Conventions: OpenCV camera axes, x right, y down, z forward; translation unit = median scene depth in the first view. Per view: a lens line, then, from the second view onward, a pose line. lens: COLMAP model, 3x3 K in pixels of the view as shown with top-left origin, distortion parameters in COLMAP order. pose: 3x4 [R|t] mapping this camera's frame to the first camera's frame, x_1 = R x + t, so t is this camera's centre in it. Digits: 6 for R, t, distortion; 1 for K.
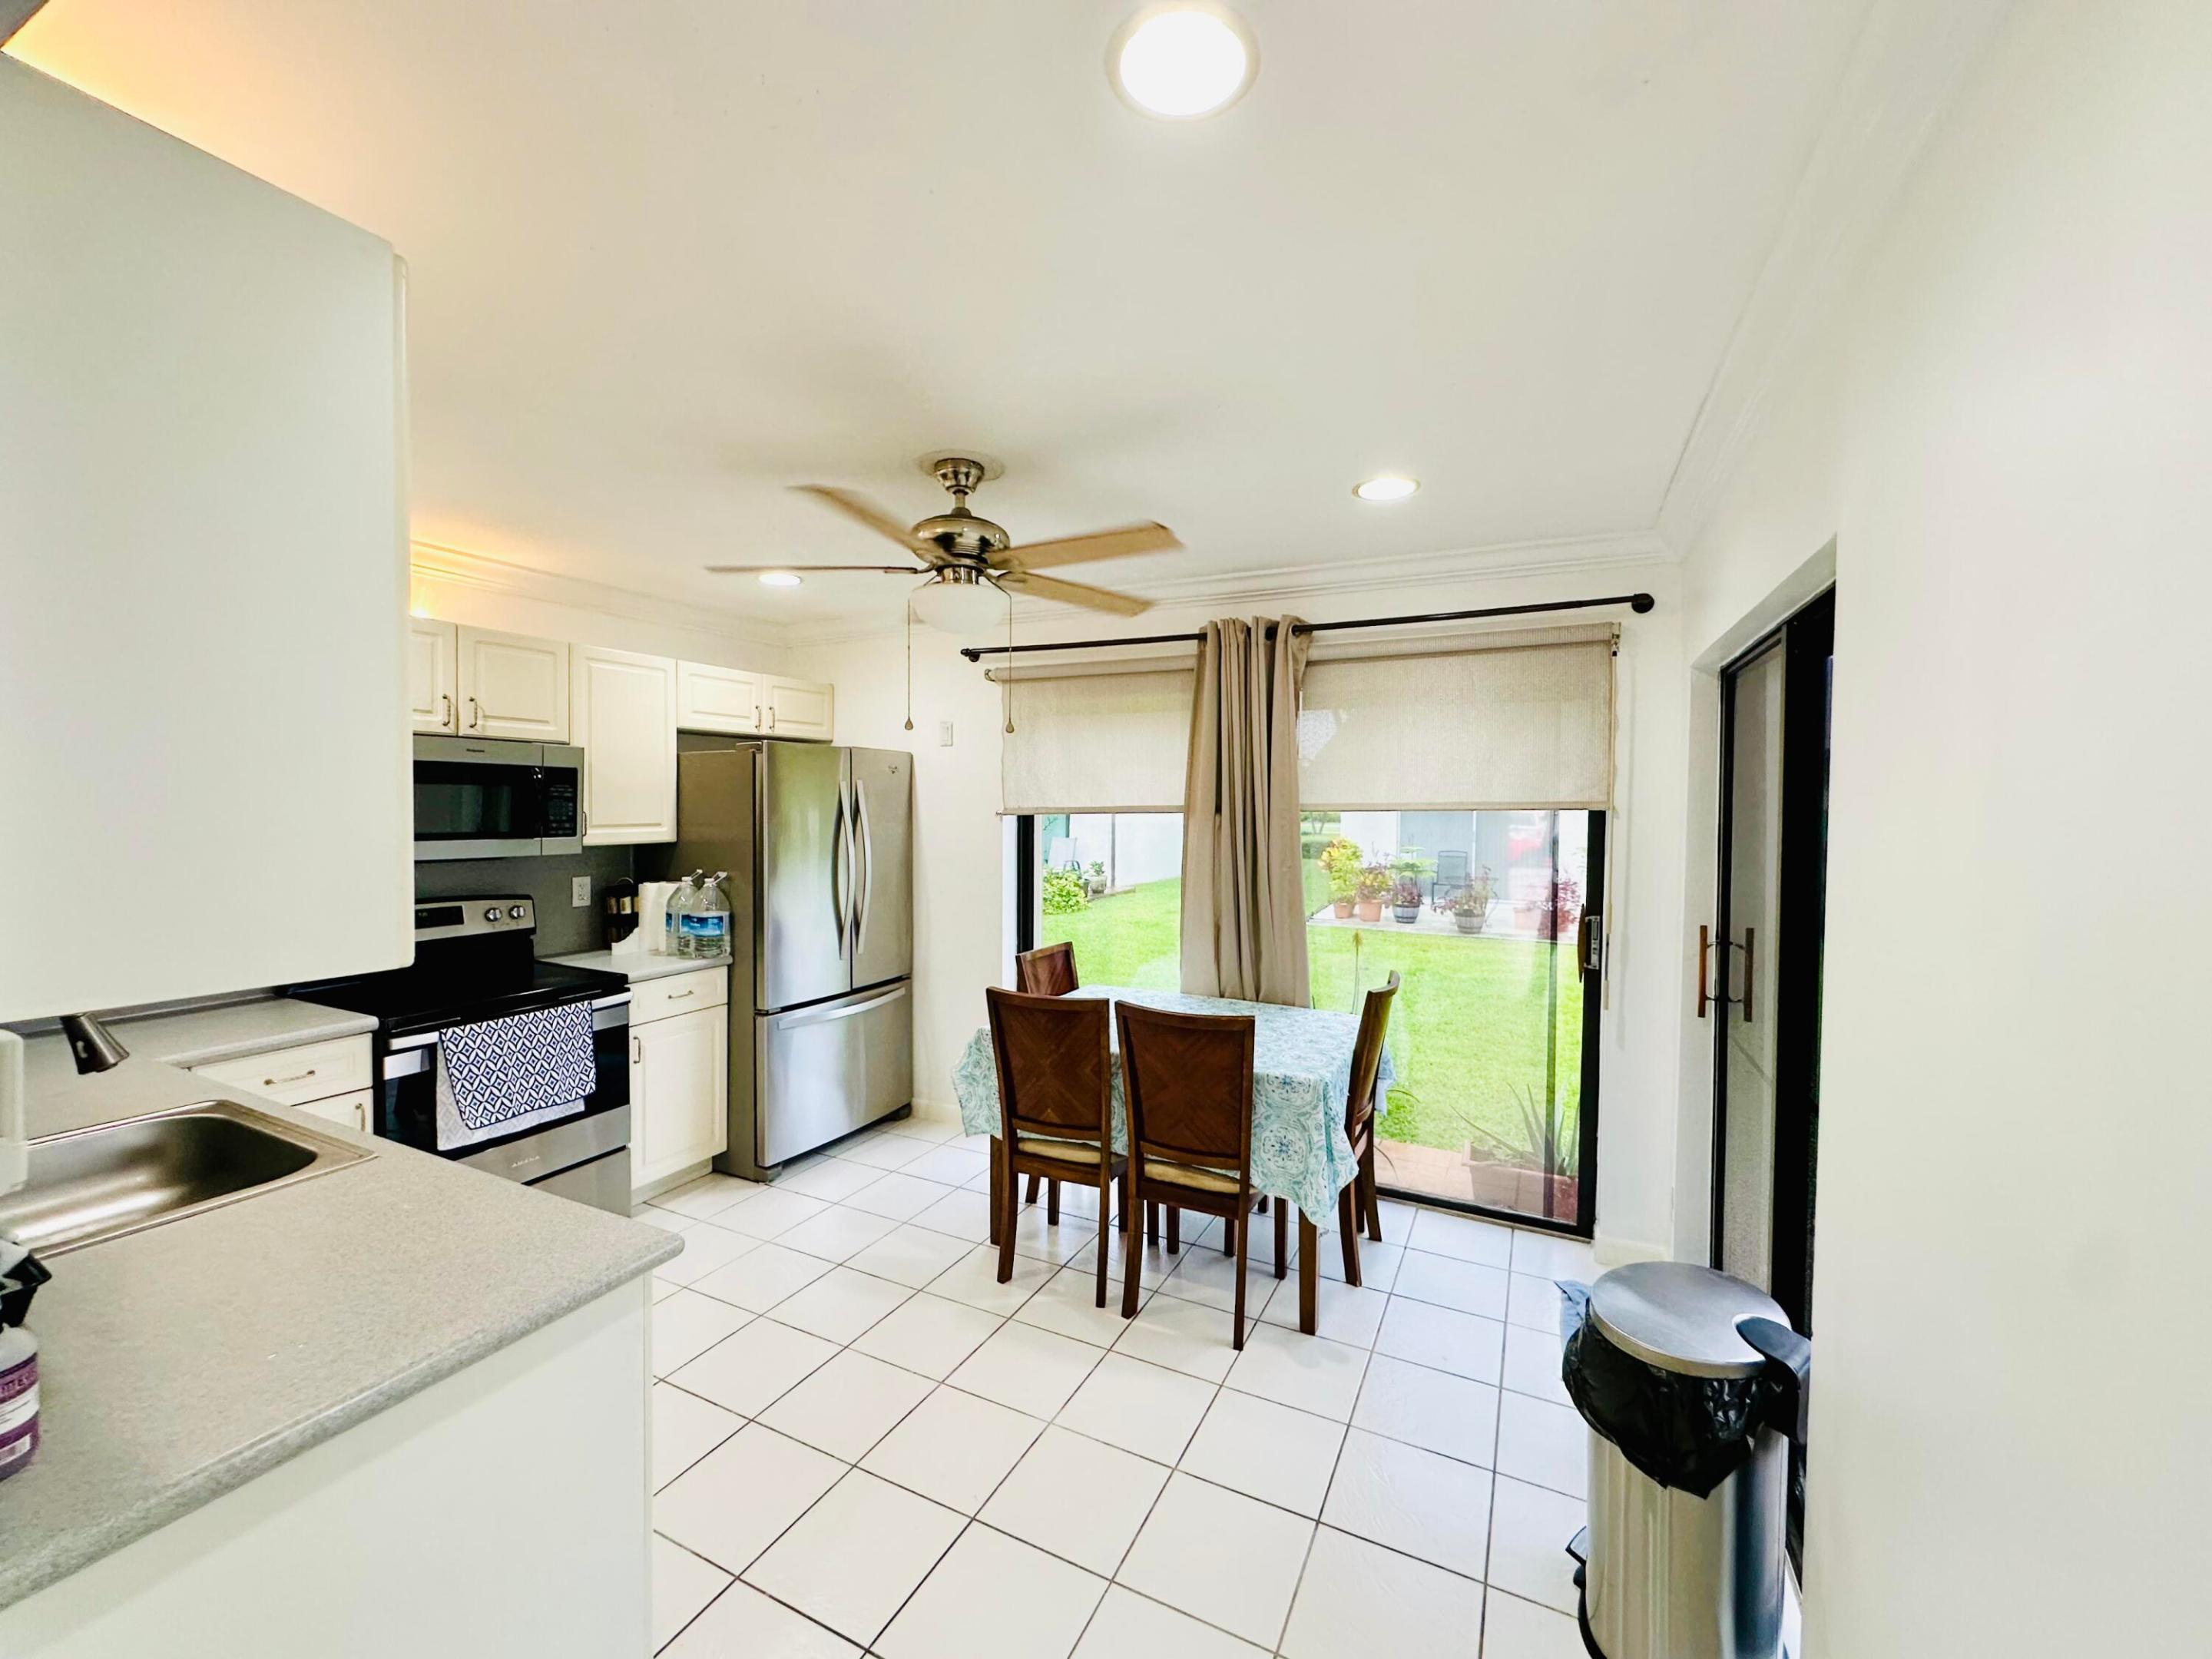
lens RADIAL K [[885.9, 0, 1101.6], [0, 885.9, 827.0], [0, 0, 1]] dist [-0.003648, 0.001103]
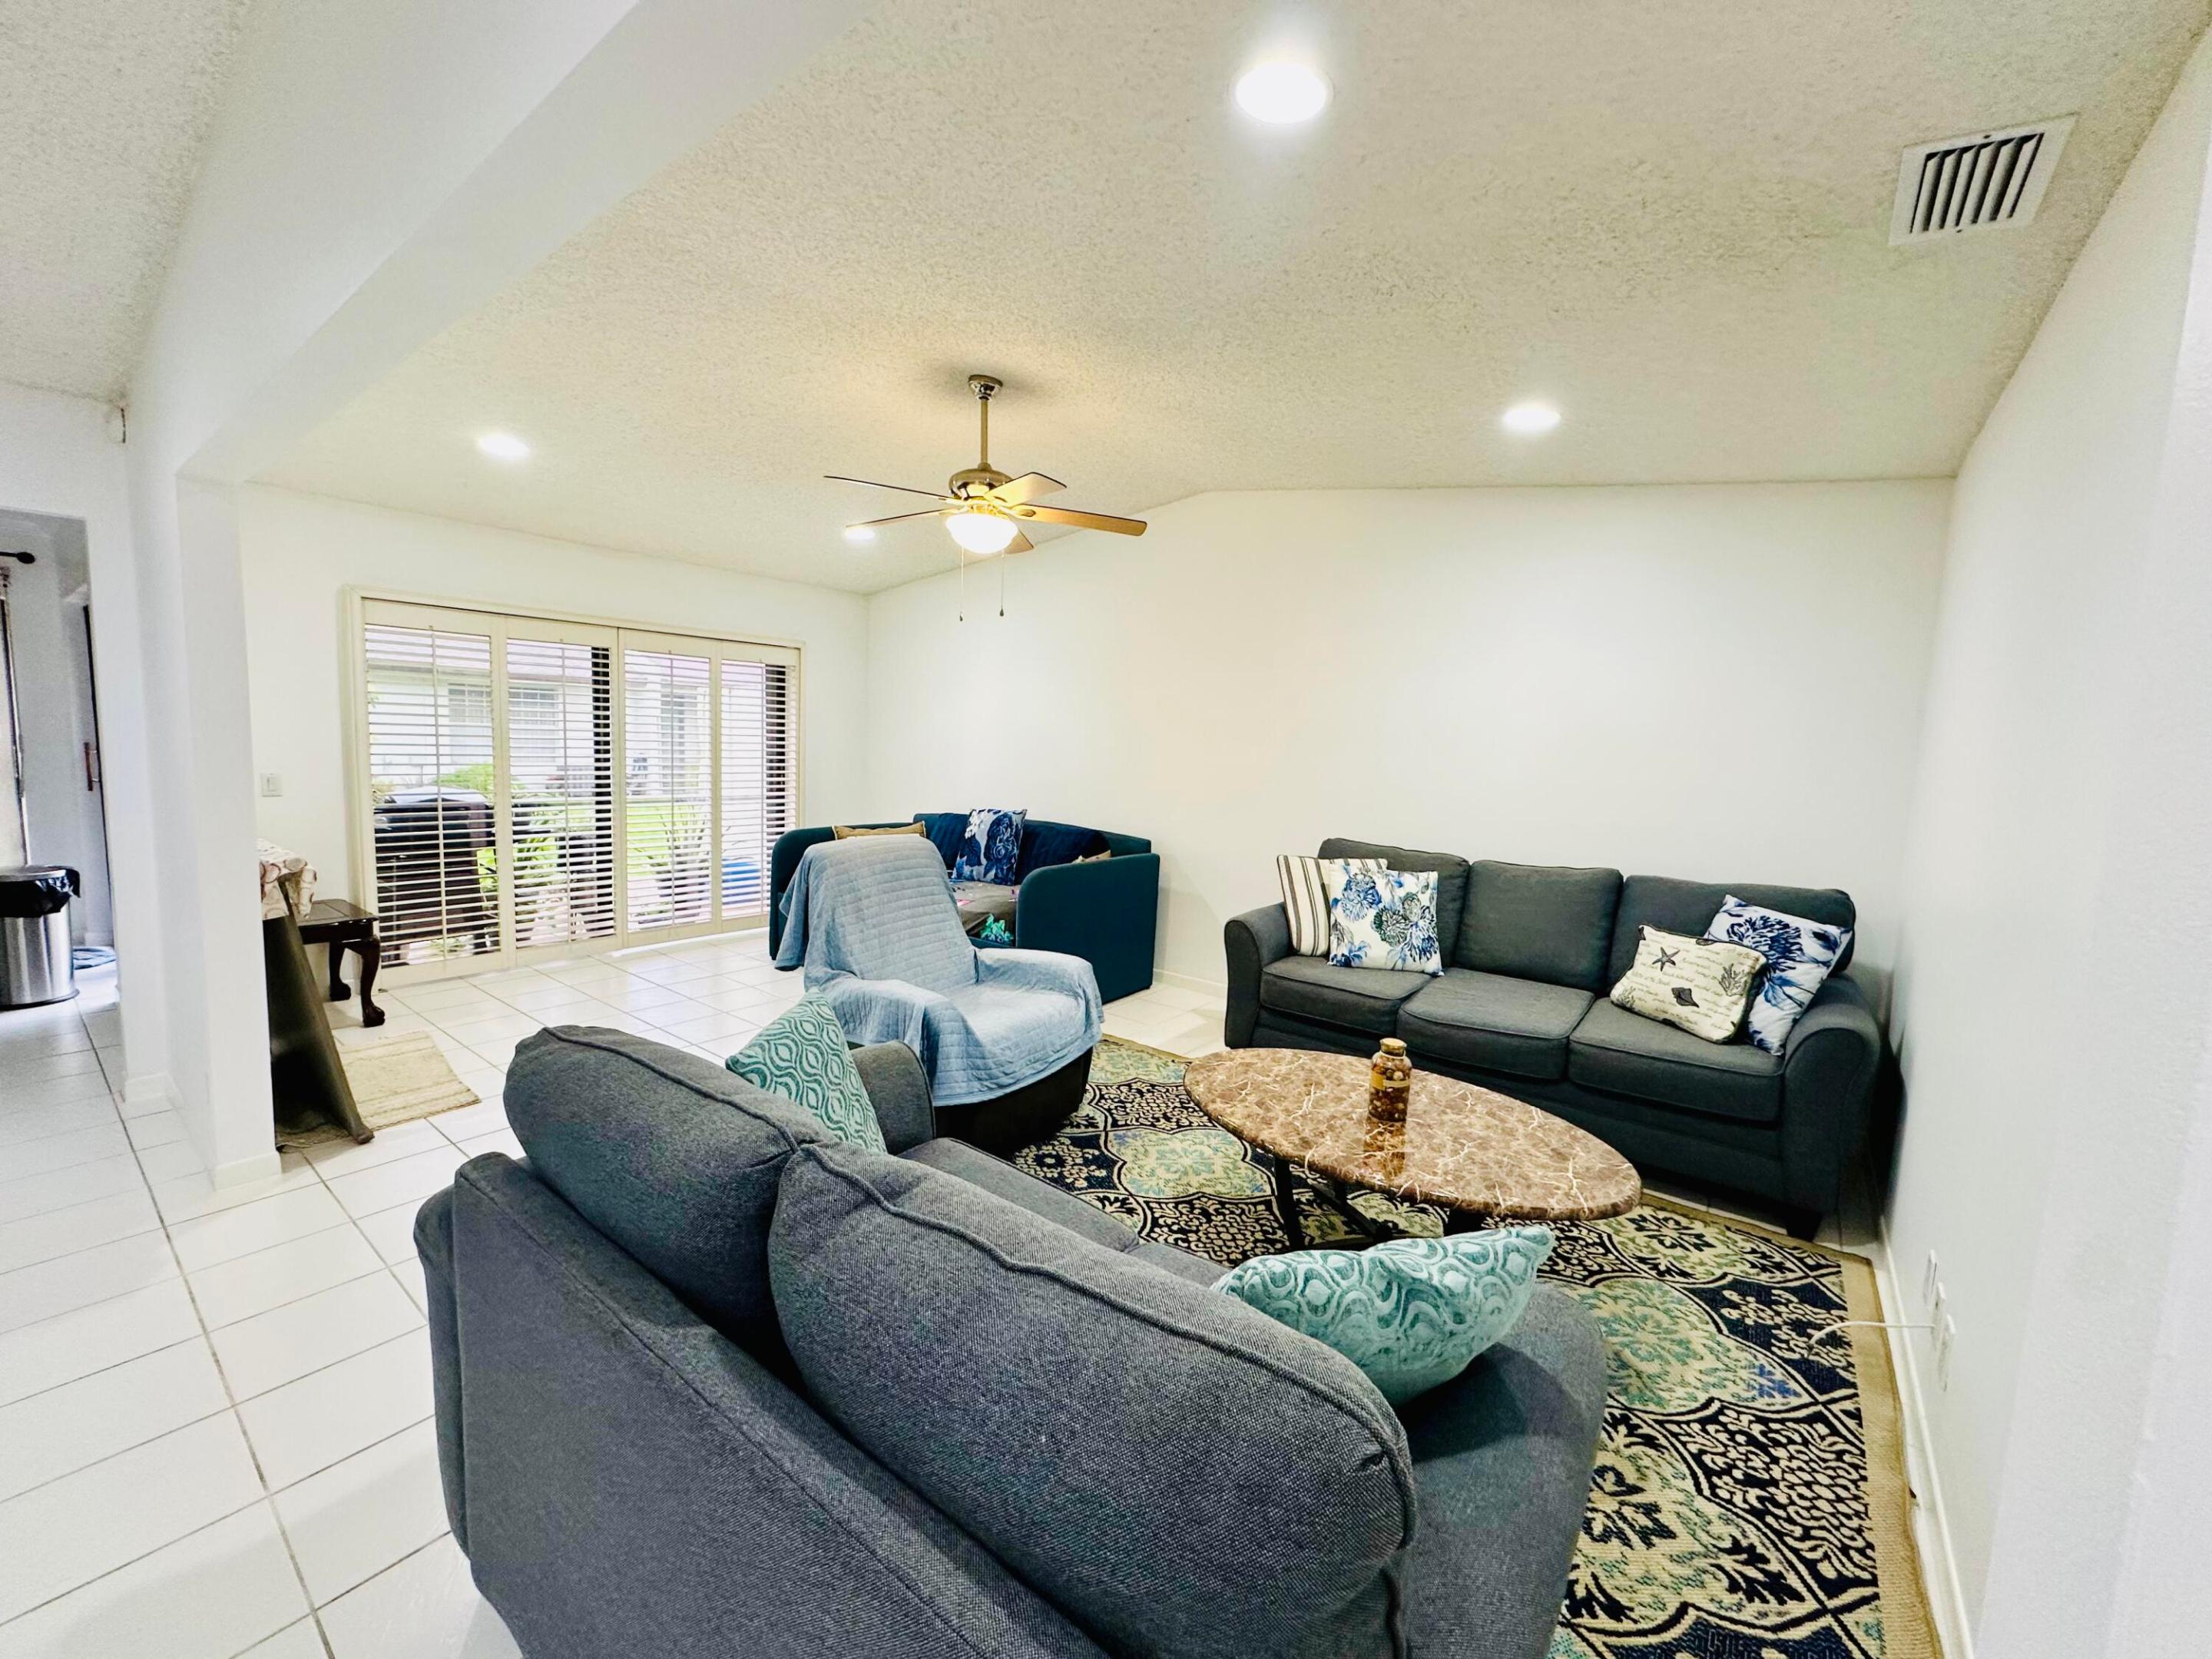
lens RADIAL K [[885.9, 0, 1108.9], [0, 885.9, 825.9], [0, 0, 1]] dist [-0.003648, 0.001103]
pose [[0.193582, -0.097848, 0.976192, -0.696775], [-0.006558, 0.994863, 0.101020, 0.075223], [-0.981062, -0.025958, 0.191946, -1.388899]]
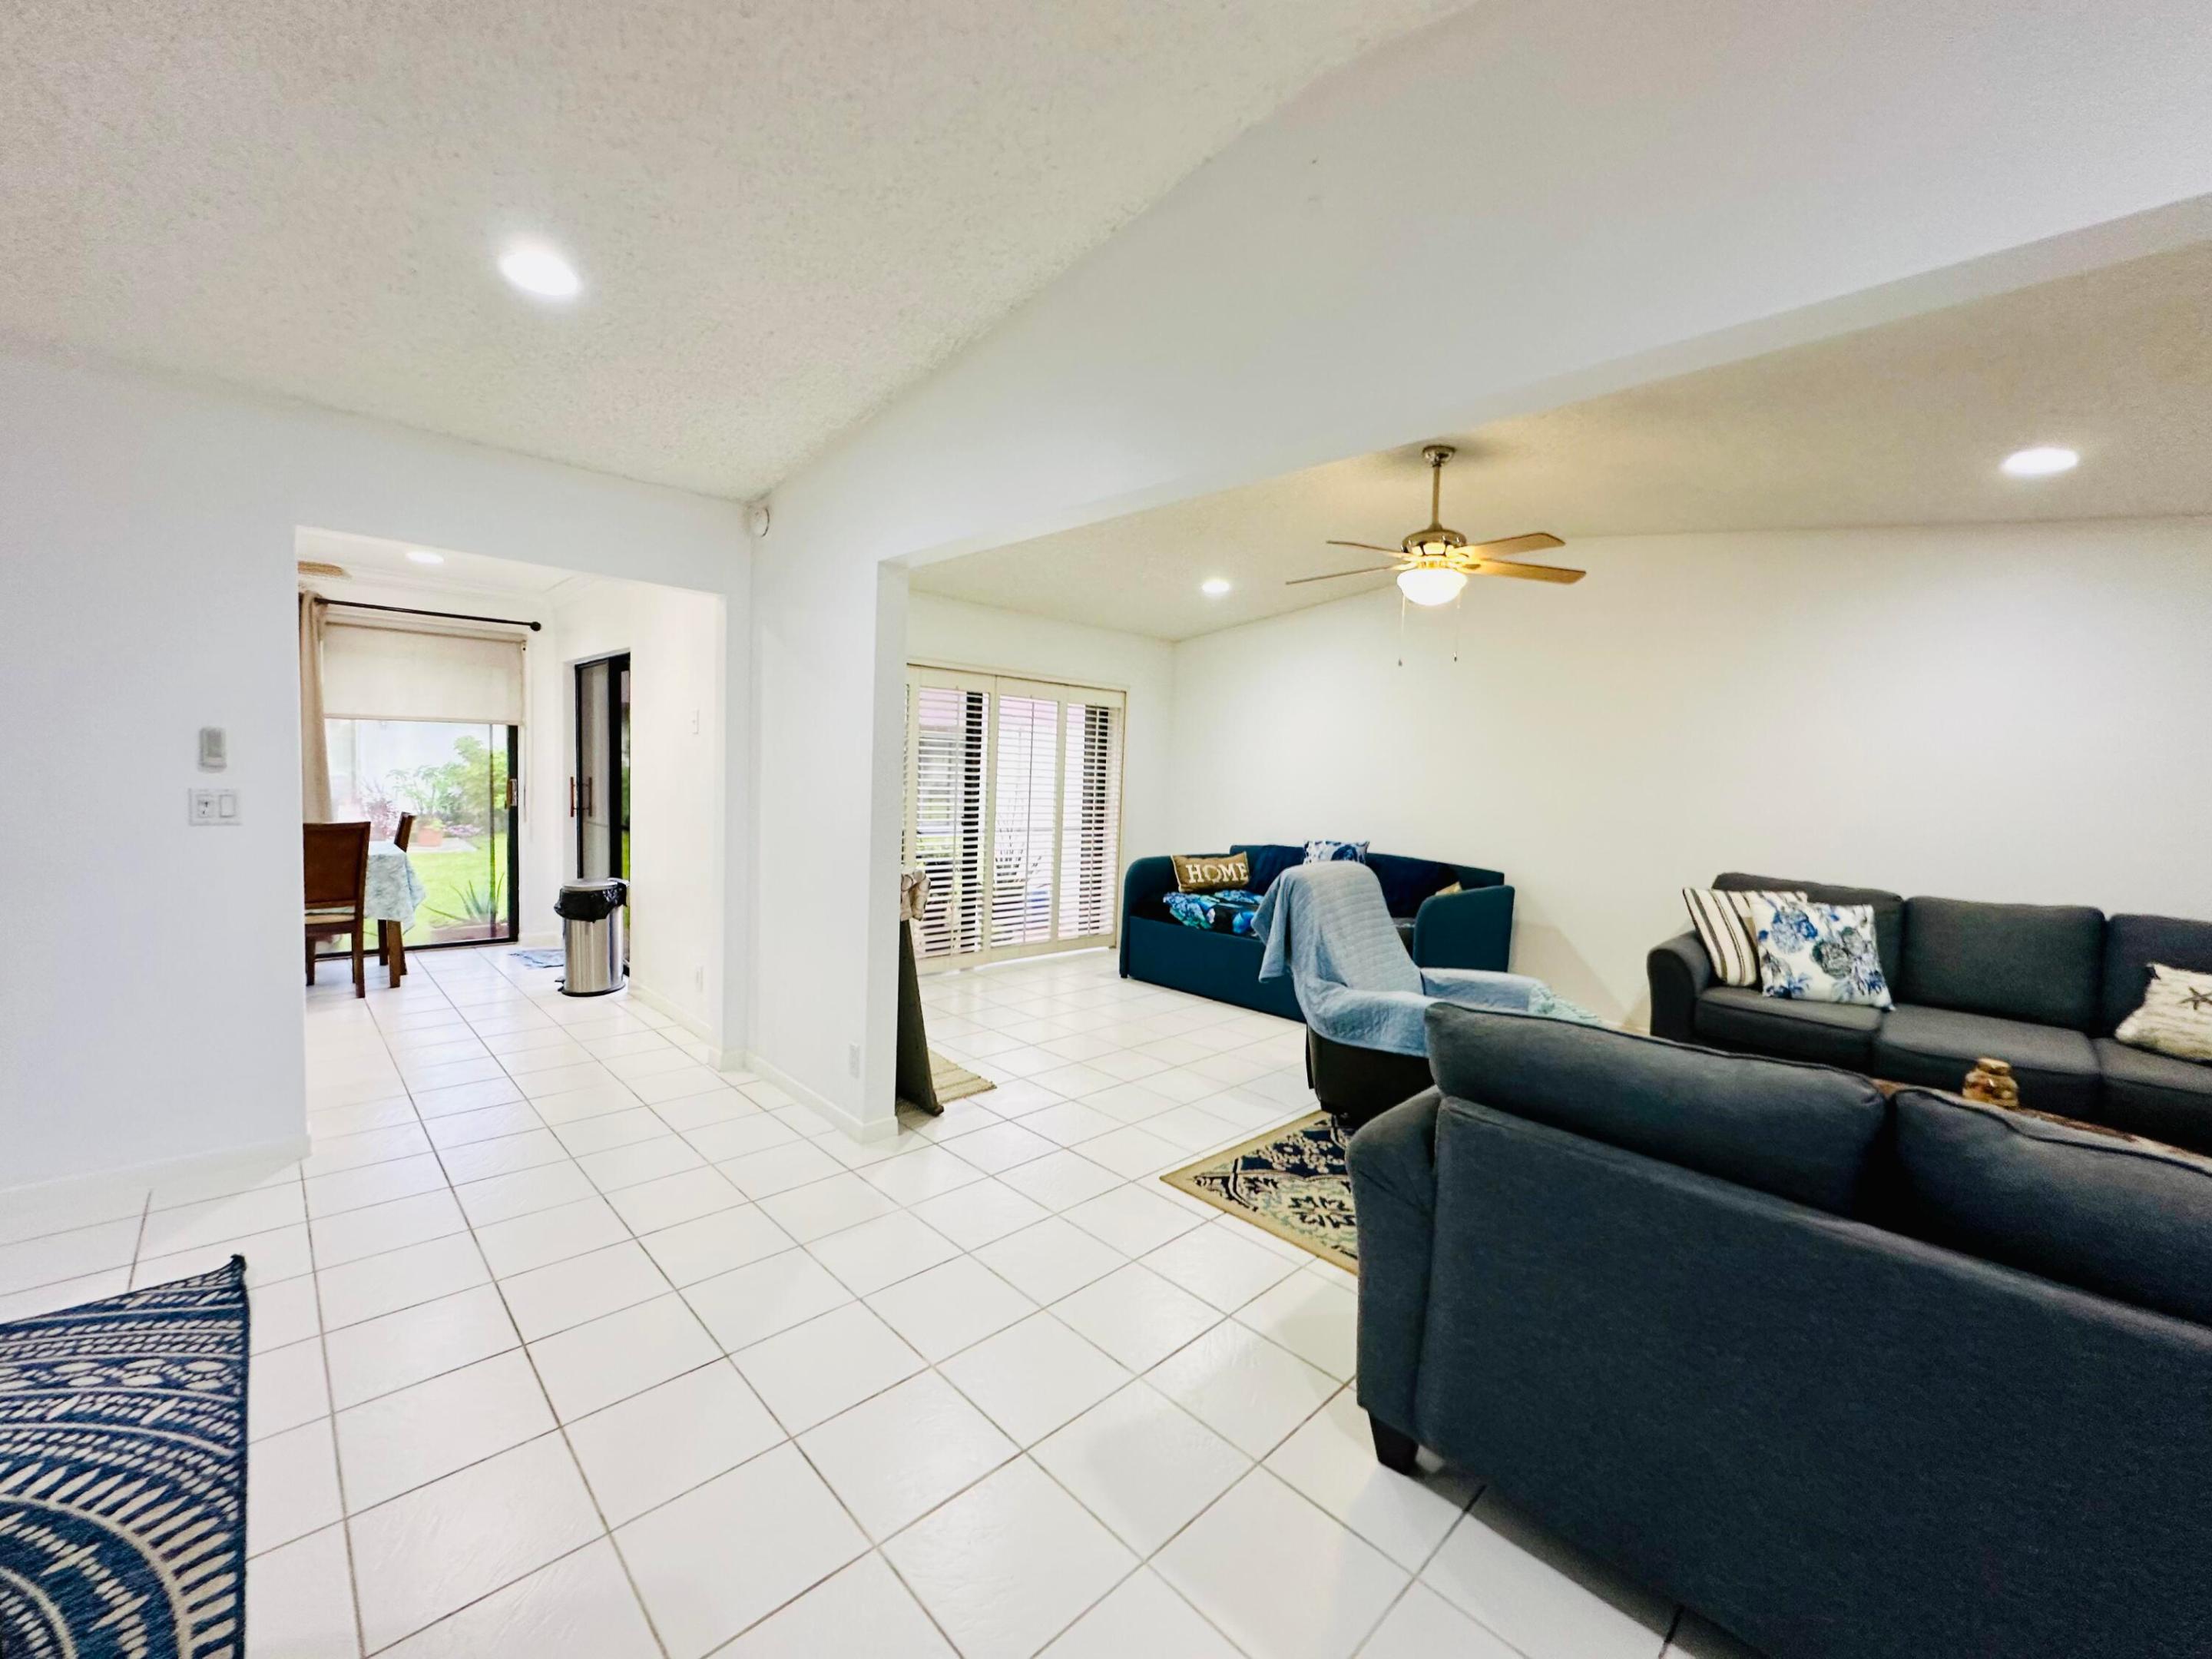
lens RADIAL K [[885.9, 0, 1105.5], [0, 885.9, 826.6], [0, 0, 1]] dist [-0.003648, 0.001103]
pose [[0.332015, -0.055769, 0.941624, -0.934475], [-0.006683, 0.998087, 0.061470, 0.081032], [-0.943251, -0.026702, 0.331007, -0.973110]]
